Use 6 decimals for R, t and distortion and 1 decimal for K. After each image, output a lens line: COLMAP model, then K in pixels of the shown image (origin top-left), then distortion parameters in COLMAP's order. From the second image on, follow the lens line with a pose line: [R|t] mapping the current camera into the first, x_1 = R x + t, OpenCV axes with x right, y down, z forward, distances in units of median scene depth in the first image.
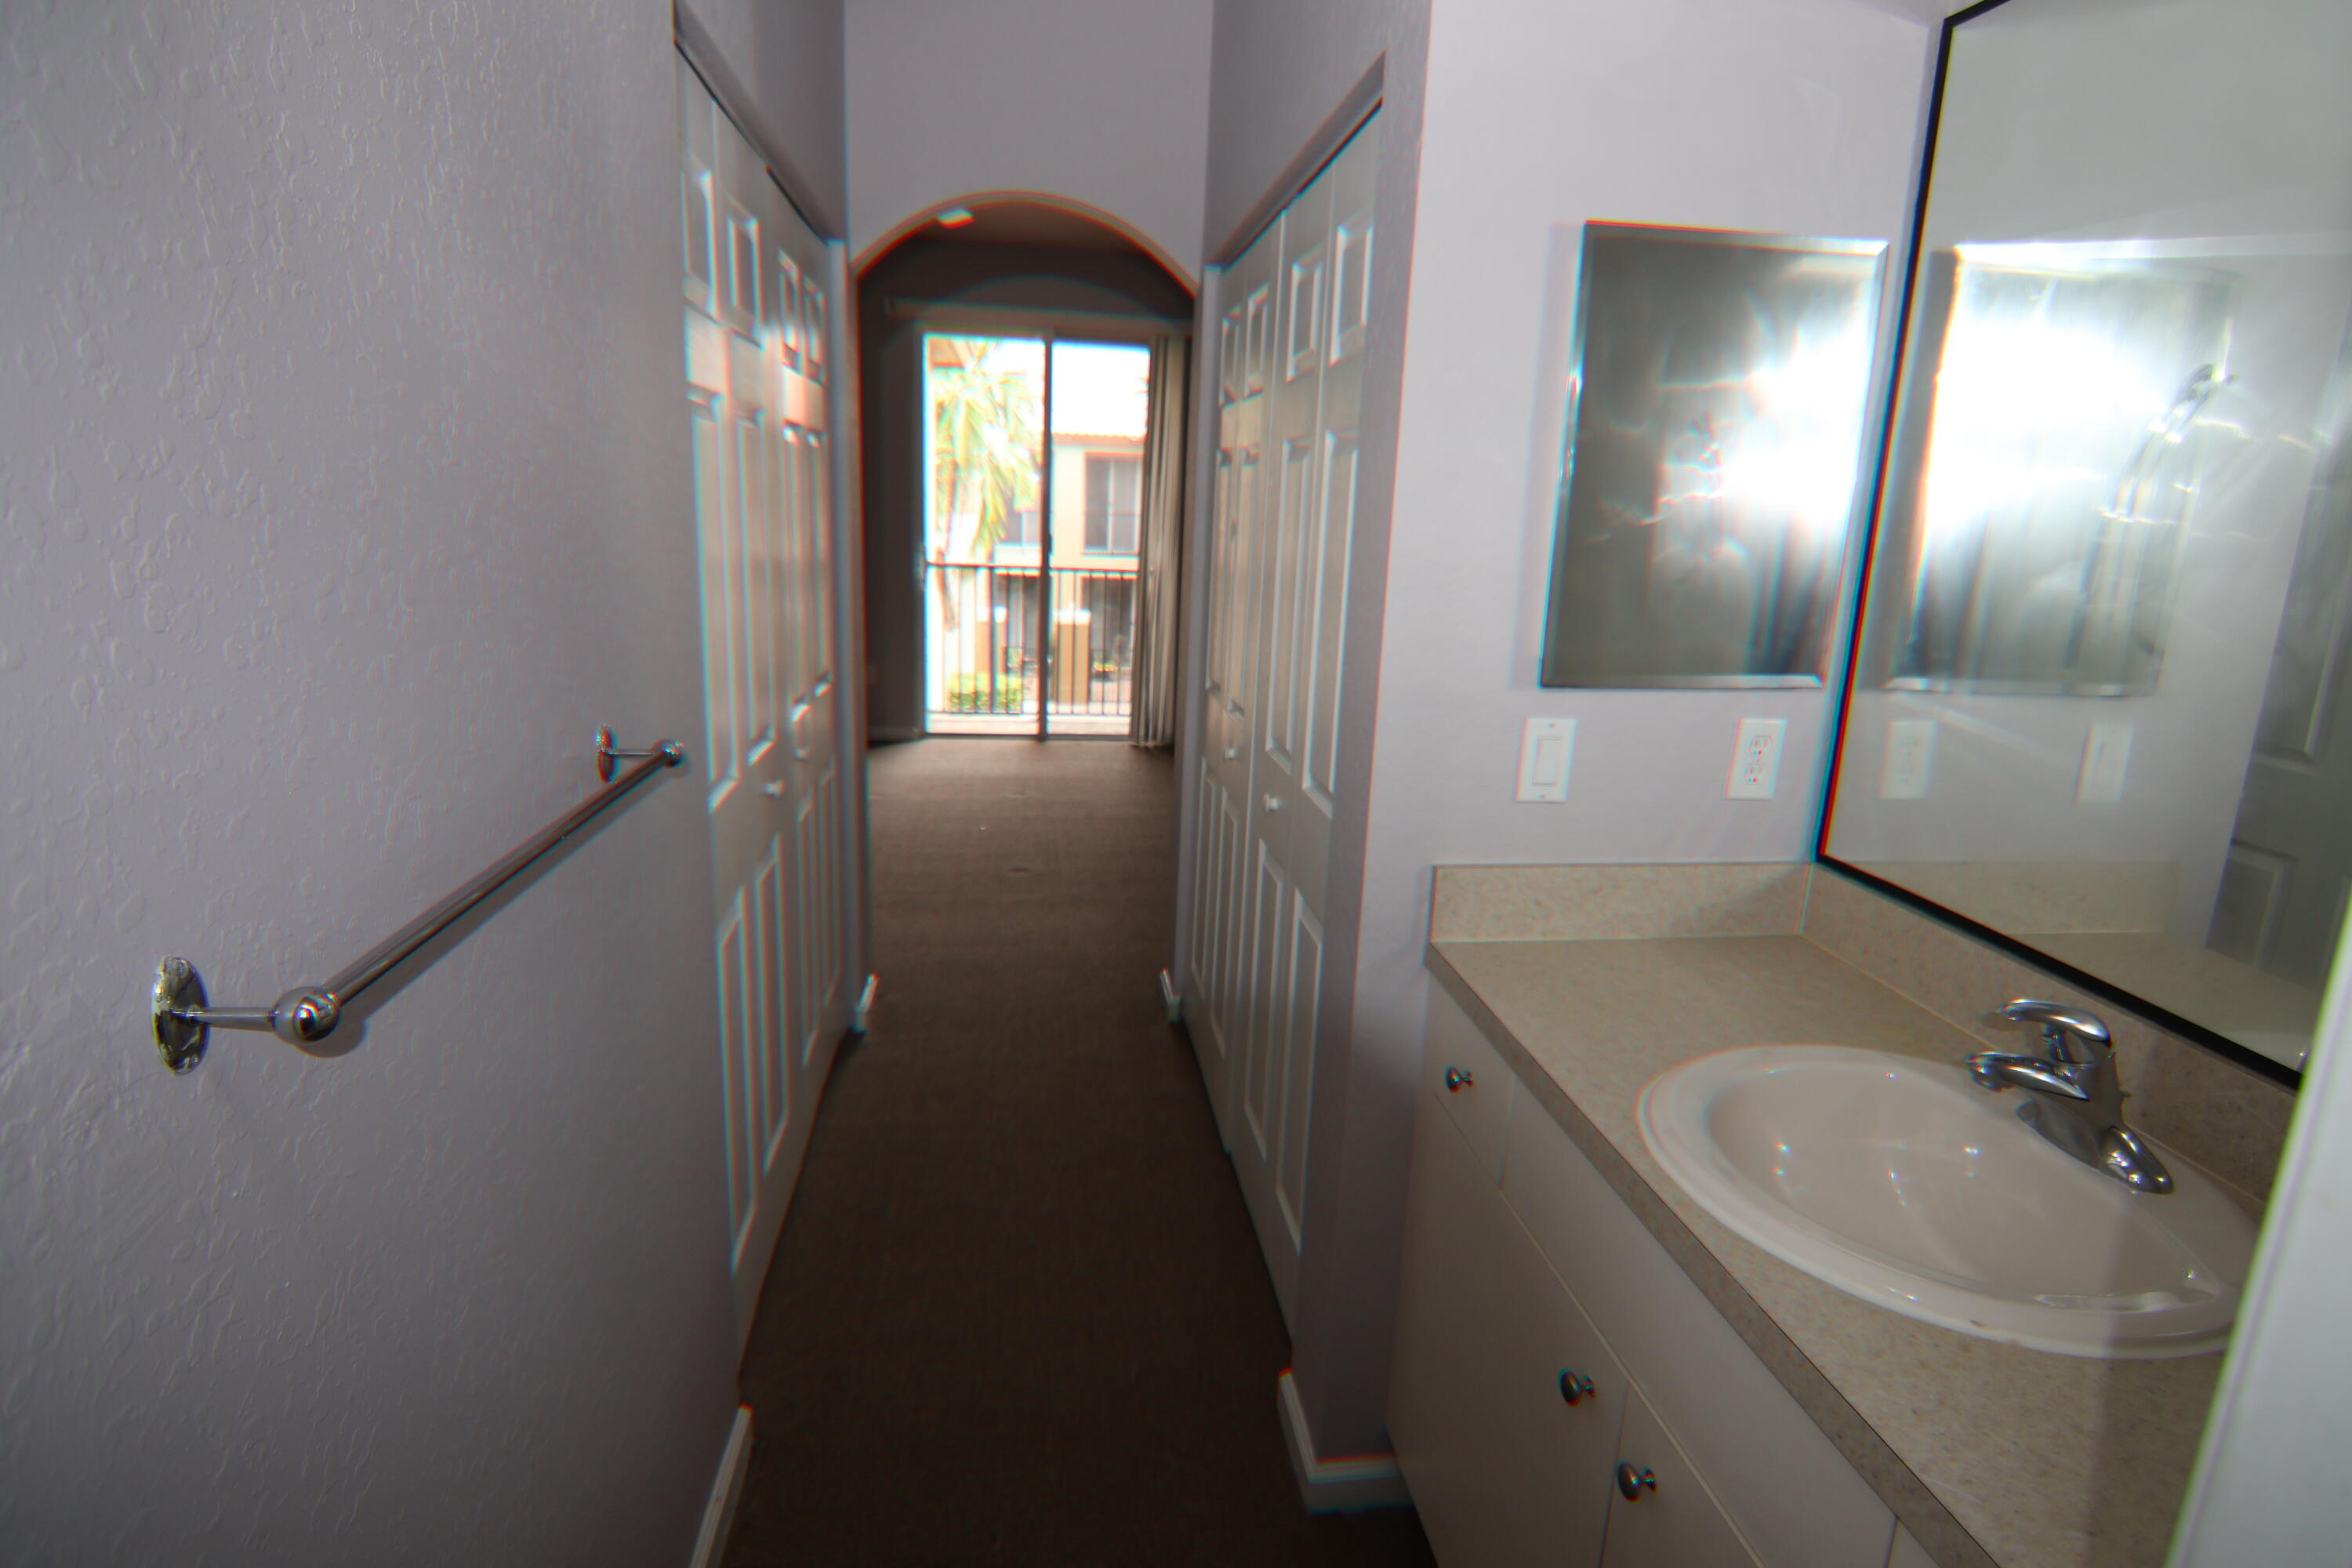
lens RADIAL K [[1189.8, 0, 1181.0], [0, 1189.8, 767.1], [0, 0, 1]] dist [0.000957, -0.012345]
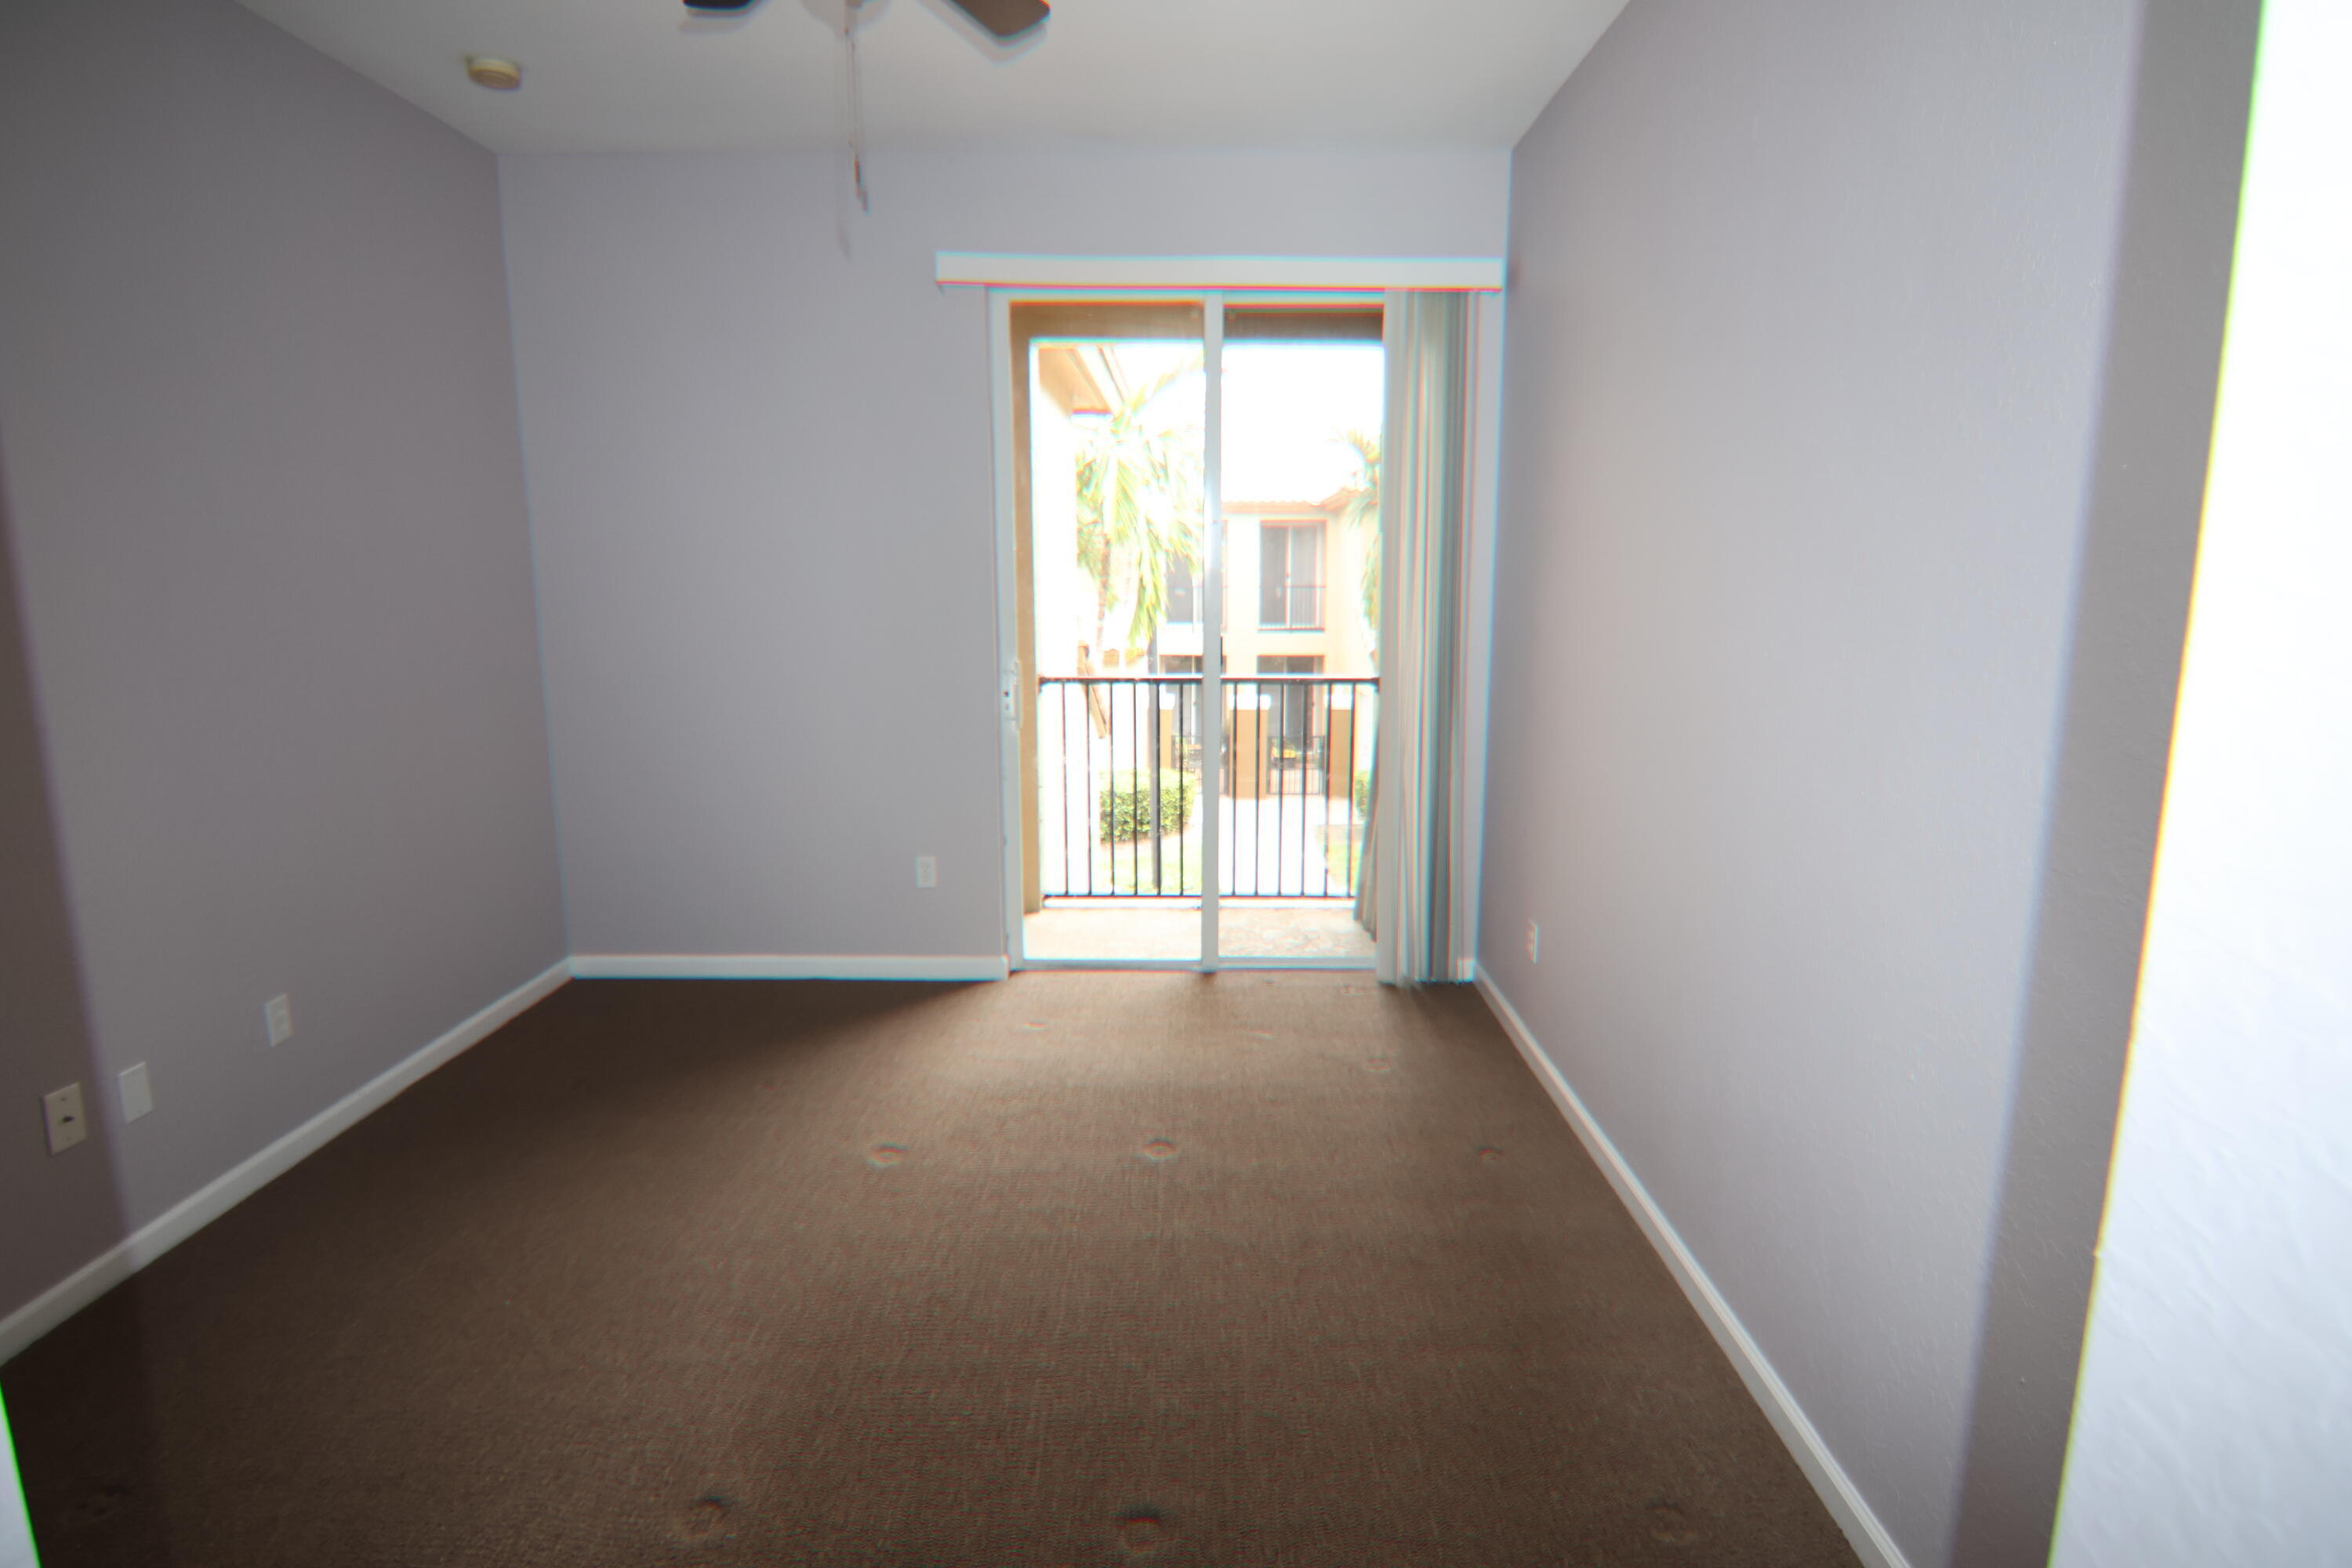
lens RADIAL K [[1189.8, 0, 1181.0], [0, 1189.8, 767.1], [0, 0, 1]] dist [0.000957, -0.012345]
pose [[0.989319, -0.012822, -0.145201, -0.020984], [0.004571, 0.998363, -0.057017, -0.048134], [0.145694, 0.055744, 0.987758, 0.200927]]
